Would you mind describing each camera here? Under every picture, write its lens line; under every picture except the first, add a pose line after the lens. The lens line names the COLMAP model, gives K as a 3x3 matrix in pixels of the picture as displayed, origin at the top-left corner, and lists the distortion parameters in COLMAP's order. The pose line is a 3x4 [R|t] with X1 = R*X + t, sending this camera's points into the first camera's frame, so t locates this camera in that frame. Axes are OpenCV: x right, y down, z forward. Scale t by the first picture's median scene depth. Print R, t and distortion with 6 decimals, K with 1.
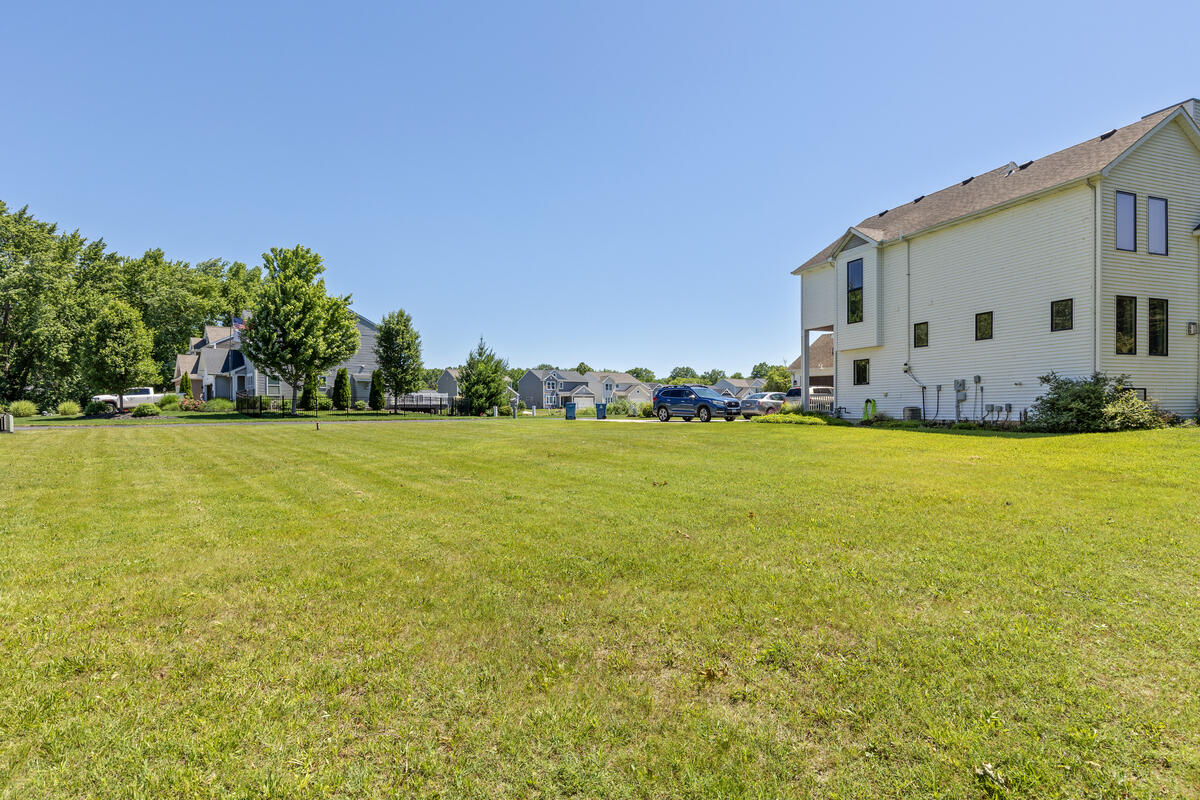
lens RADIAL K [[657.3, 0, 600.0], [0, 657.3, 400.0], [0, 0, 1]] dist [0.004309, 0.001133]
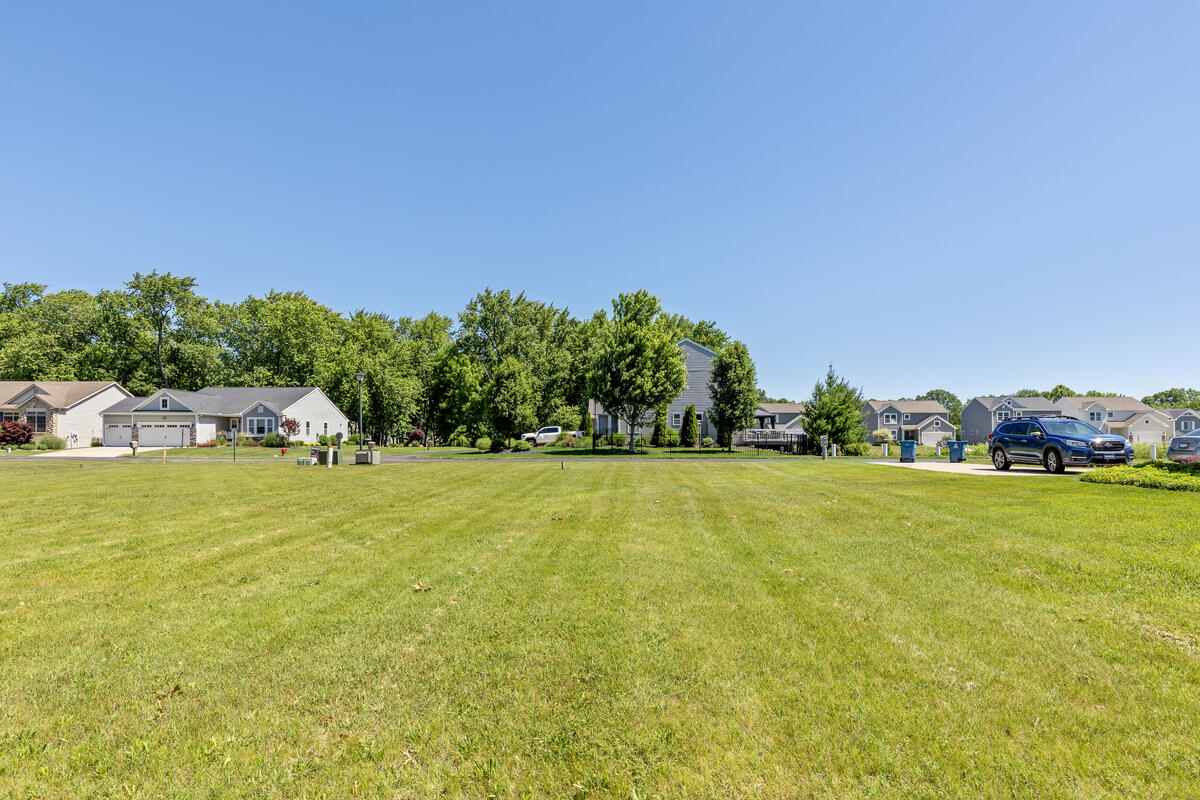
lens RADIAL K [[657.3, 0, 600.0], [0, 657.3, 400.0], [0, 0, 1]] dist [0.004309, 0.001133]
pose [[0.768147, -0.037694, -0.639163, 0.156211], [0.005019, 0.998589, -0.052859, -0.004116], [0.640254, 0.037395, 0.767252, 0.149702]]
